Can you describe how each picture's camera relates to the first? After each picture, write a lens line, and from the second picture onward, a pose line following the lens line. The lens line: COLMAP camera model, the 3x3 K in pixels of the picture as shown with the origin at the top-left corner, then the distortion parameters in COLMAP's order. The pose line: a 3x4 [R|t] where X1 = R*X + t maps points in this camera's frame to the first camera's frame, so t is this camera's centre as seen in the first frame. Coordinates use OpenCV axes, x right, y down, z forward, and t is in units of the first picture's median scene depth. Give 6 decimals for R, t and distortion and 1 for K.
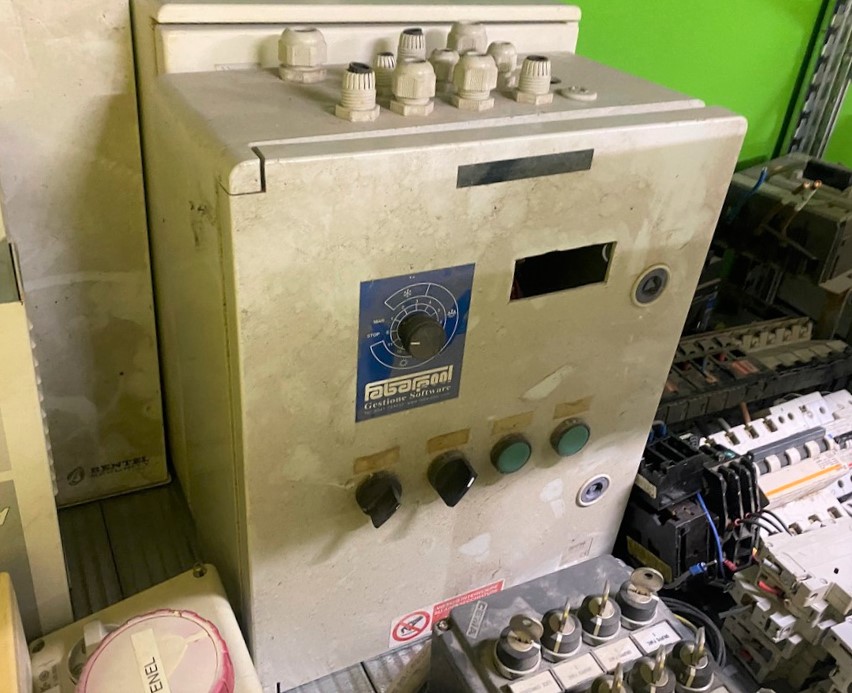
lens RADIAL K [[784.5, 0, 426.0], [0, 784.5, 346.5], [0, 0, 1]] dist [-0.008265, -0.003478]
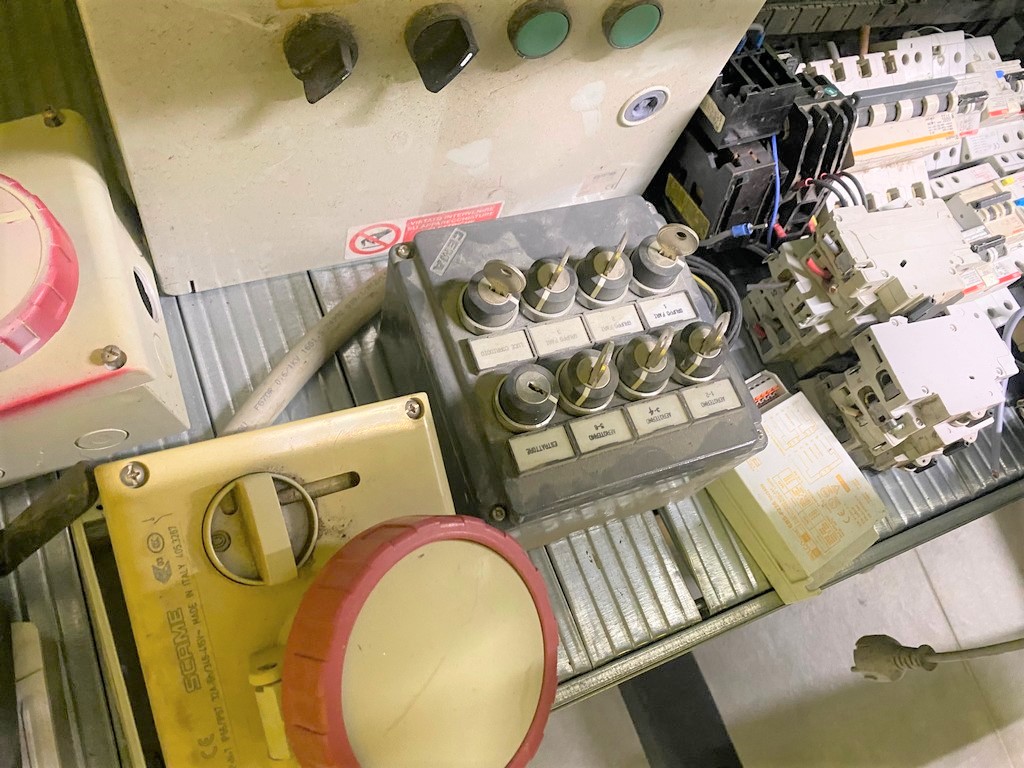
lens RADIAL K [[751.4, 0, 512.0], [0, 751.4, 384.0], [0, 0, 1]] dist [0.035371, -0.048509]
pose [[0.983599, 0.152601, 0.096152, 0.065060], [-0.180365, 0.829505, 0.528574, 0.047850], [0.000903, -0.537247, 0.843424, 0.267314]]
